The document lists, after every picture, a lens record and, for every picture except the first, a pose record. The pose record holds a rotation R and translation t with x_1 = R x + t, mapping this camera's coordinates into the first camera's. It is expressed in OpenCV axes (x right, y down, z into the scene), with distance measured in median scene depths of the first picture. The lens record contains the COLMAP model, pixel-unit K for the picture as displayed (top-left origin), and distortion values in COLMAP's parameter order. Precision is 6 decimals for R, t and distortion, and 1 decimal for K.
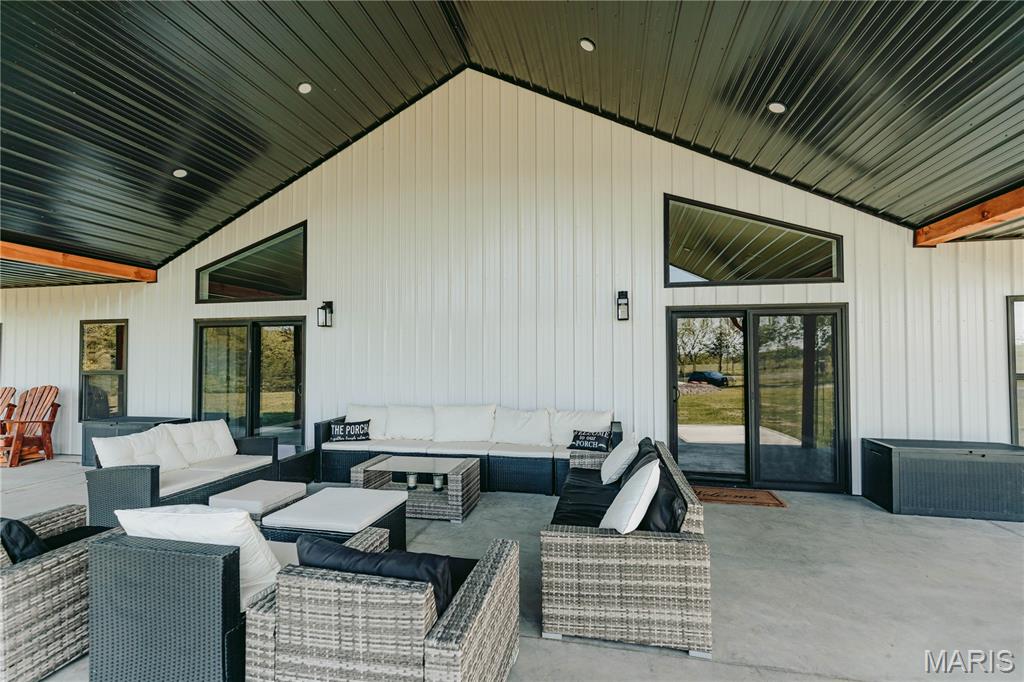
lens RADIAL K [[462.4, 0, 515.5], [0, 462.4, 347.7], [0, 0, 1]] dist [0.003914, -0.000433]
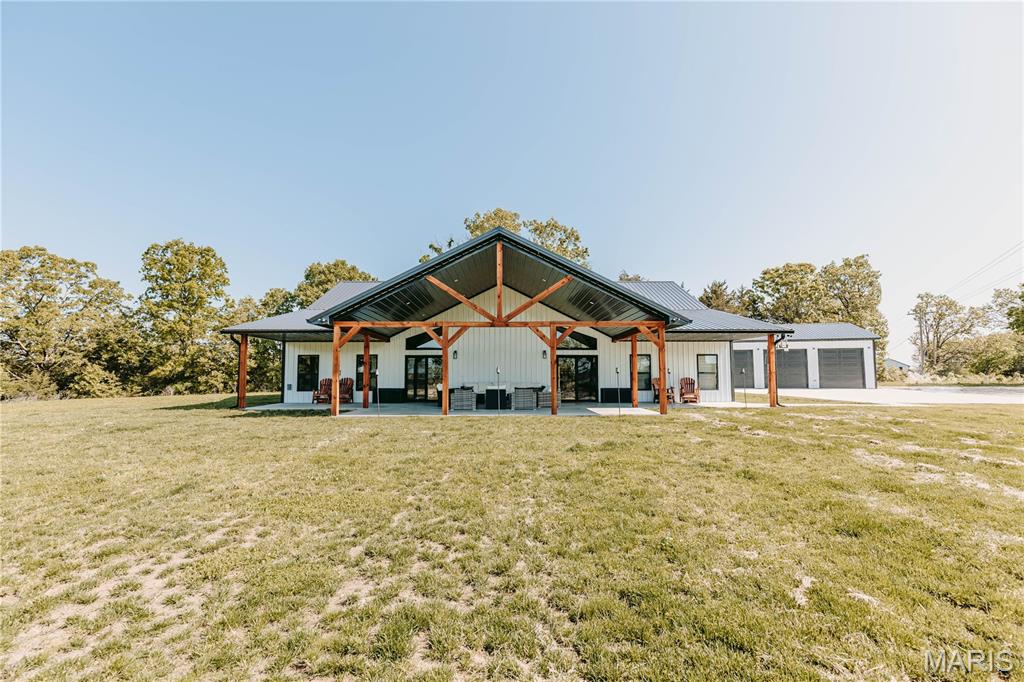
lens RADIAL K [[462.4, 0, 515.5], [0, 462.4, 347.7], [0, 0, 1]] dist [0.003914, -0.000433]
pose [[0.973719, 0.017745, 0.227062, -0.848587], [-0.006865, 0.998794, -0.048620, 0.037948], [-0.227650, 0.045783, 0.972666, -2.591906]]
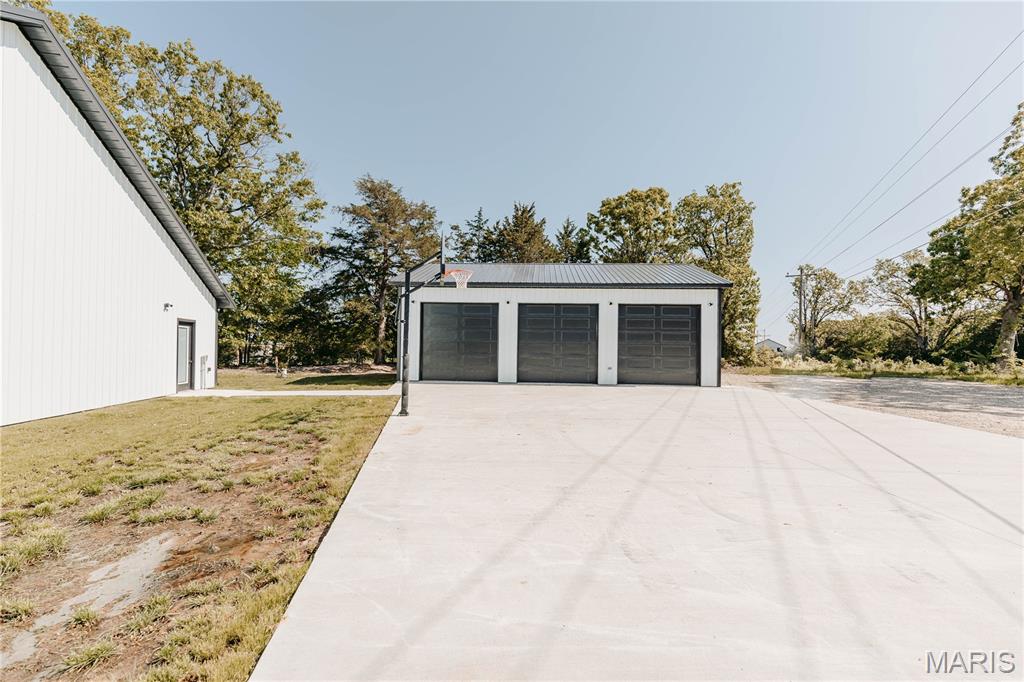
lens RADIAL K [[460.9, 0, 511.9], [0, 460.9, 346.9], [0, 0, 1]] dist [0.003702, 0.000079]
pose [[0.922049, 0.024208, 0.386315, 3.003800], [-0.027654, 0.999612, 0.003364, 0.012405], [-0.386084, -0.013785, 0.922361, 0.210042]]
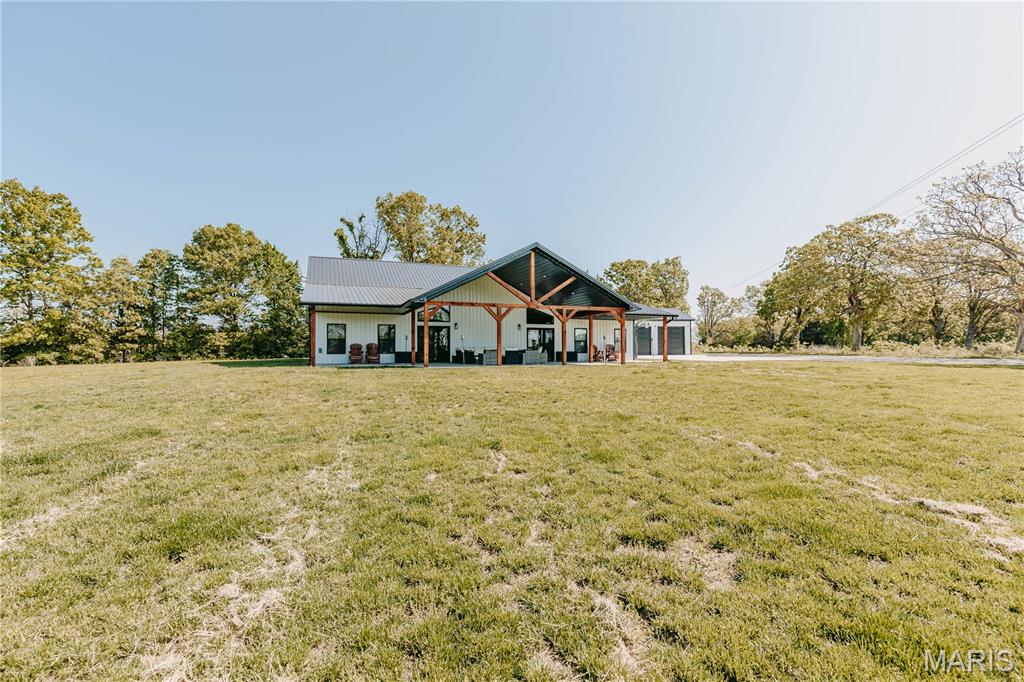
lens RADIAL K [[462.4, 0, 515.5], [0, 462.4, 347.7], [0, 0, 1]] dist [0.003914, -0.000433]
pose [[0.831991, 0.006589, 0.554751, -2.657446], [-0.011620, 0.999917, 0.005551, 0.111392], [-0.554668, -0.011065, 0.831998, -3.258387]]
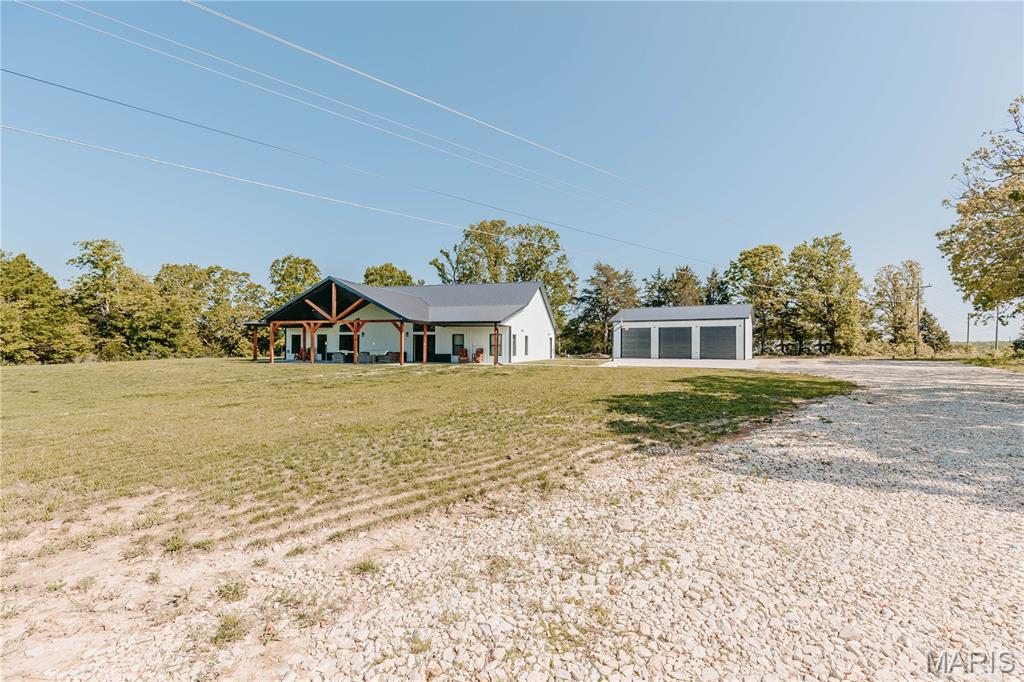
lens RADIAL K [[462.4, 0, 515.5], [0, 462.4, 347.7], [0, 0, 1]] dist [0.003914, -0.000433]
pose [[0.997703, 0.012309, -0.066605, 2.245453], [-0.011418, 0.999840, 0.013741, -0.008339], [0.066764, -0.012949, 0.997685, -5.516550]]
